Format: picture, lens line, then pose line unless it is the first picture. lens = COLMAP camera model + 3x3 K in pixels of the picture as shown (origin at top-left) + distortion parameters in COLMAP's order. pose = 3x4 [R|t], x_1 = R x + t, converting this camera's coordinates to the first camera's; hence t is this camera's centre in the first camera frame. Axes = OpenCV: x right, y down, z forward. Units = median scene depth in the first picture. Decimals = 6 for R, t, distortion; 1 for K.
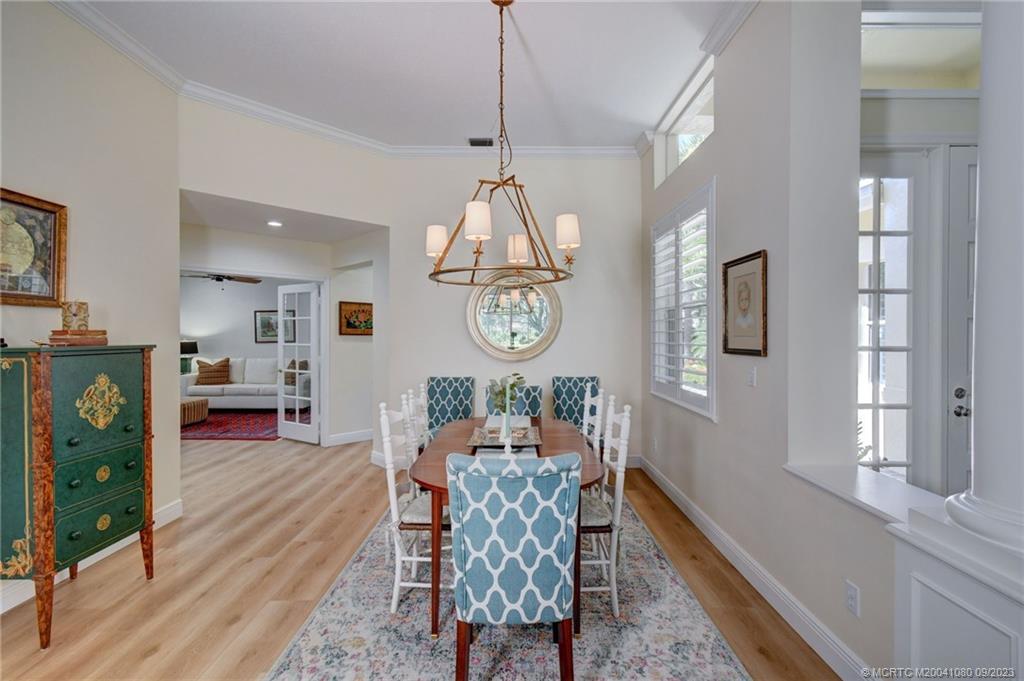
lens RADIAL K [[447.2, 0, 512.0], [0, 447.2, 340.5], [0, 0, 1]] dist [-0.000346, 0.000001]
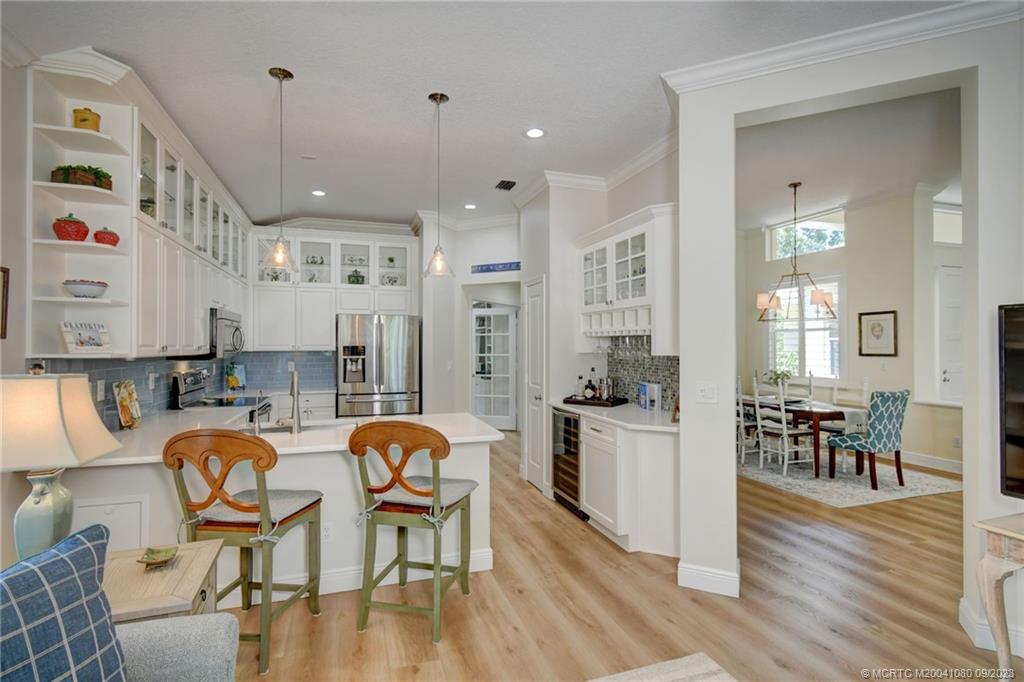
lens RADIAL K [[470.9, 0, 506.5], [0, 470.9, 340.6], [0, 0, 1]] dist [0.000436, 0.000160]
pose [[0.956537, -0.000650, 0.291610, -1.948611], [0.007073, 0.999755, -0.020970, -0.009792], [-0.291525, 0.022121, 0.956307, -0.702146]]
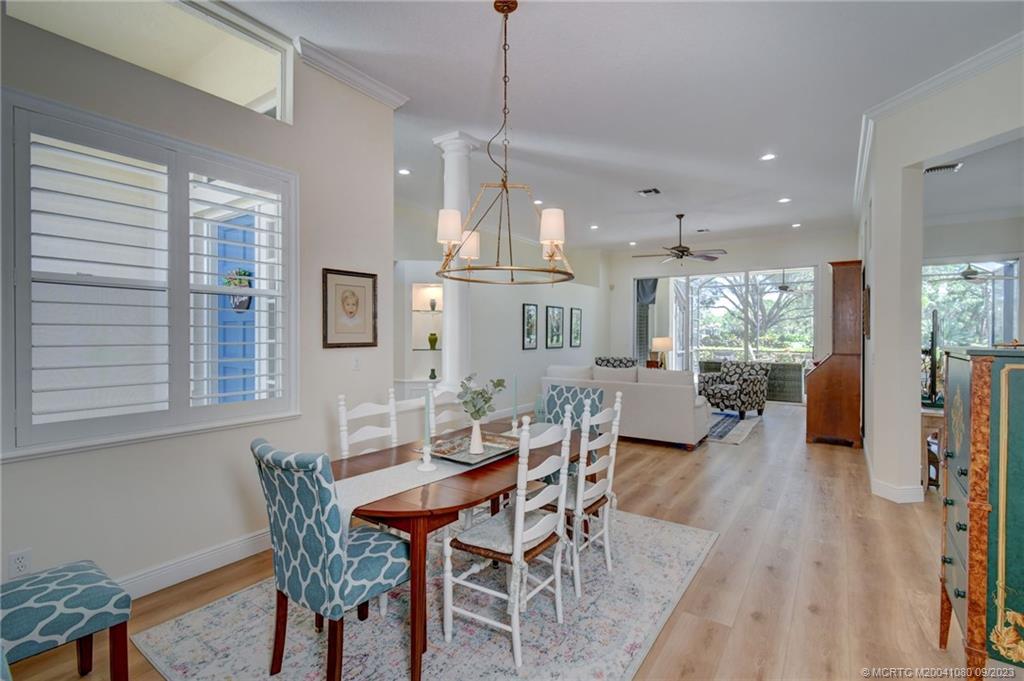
lens RADIAL K [[470.9, 0, 506.5], [0, 470.9, 340.1], [0, 0, 1]] dist [0.000436, 0.000160]
pose [[-0.808777, -0.014675, 0.587933, -0.672400], [-0.002523, 0.999766, 0.021484, -0.018610], [-0.588110, 0.015893, -0.808625, 1.886452]]
